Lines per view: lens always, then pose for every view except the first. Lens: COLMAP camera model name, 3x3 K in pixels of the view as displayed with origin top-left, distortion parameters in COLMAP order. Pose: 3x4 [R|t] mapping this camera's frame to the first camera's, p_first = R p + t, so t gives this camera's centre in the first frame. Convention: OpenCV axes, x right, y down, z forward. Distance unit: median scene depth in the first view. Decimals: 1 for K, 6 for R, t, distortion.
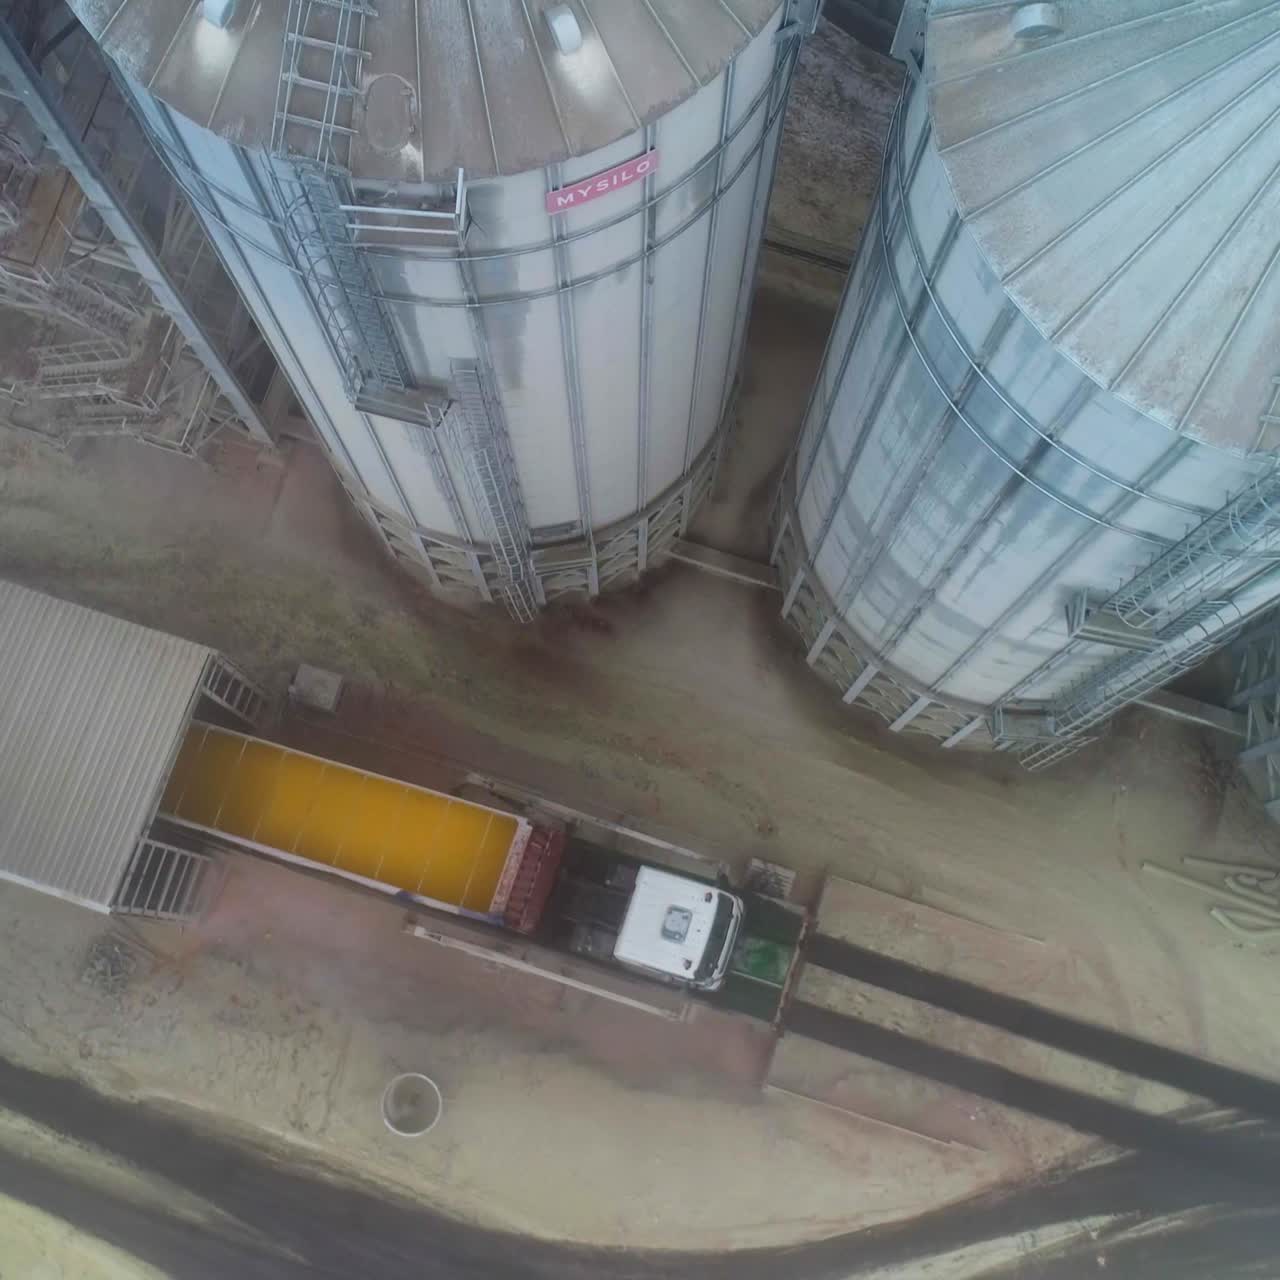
lens RADIAL K [[1693.7, 0, 639.4], [0, 1693.7, 640.6], [0, 0, 1]] dist [-0.000548, 0.000000]
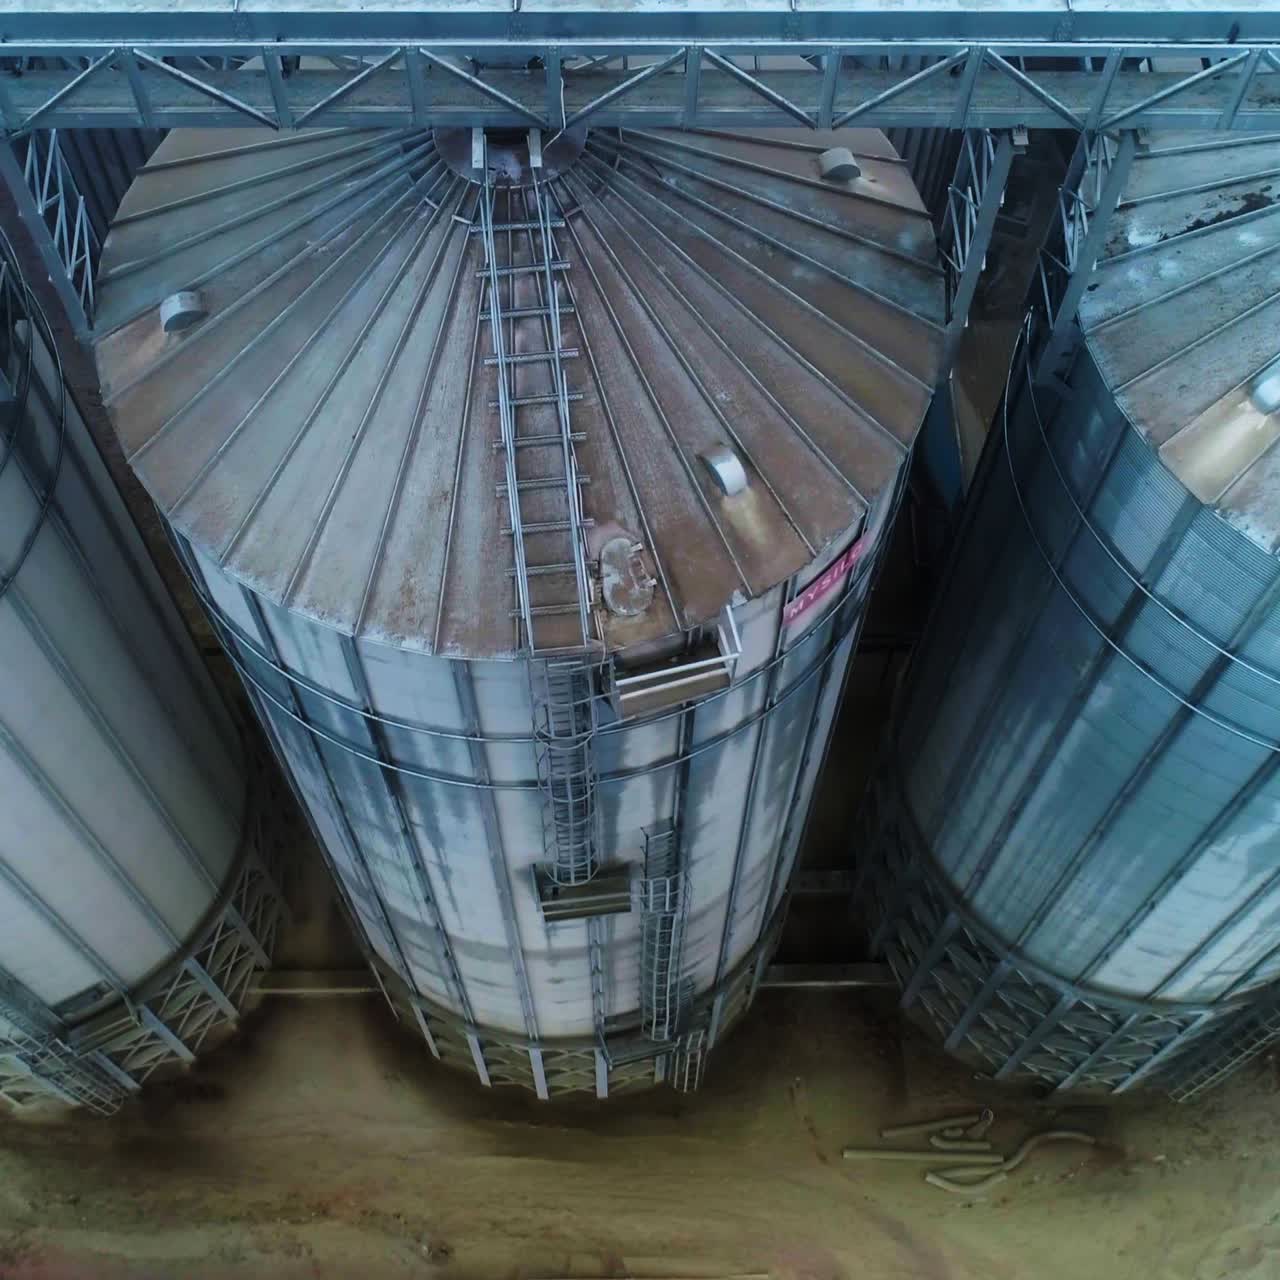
lens RADIAL K [[1693.7, 0, 639.4], [0, 1693.7, 640.2], [0, 0, 1]] dist [-0.000548, 0.000000]
pose [[0.946420, -0.286839, 0.148364, 0.159276], [0.315618, 0.918832, -0.236924, 0.069320], [-0.068363, 0.271056, 0.960133, 0.052711]]
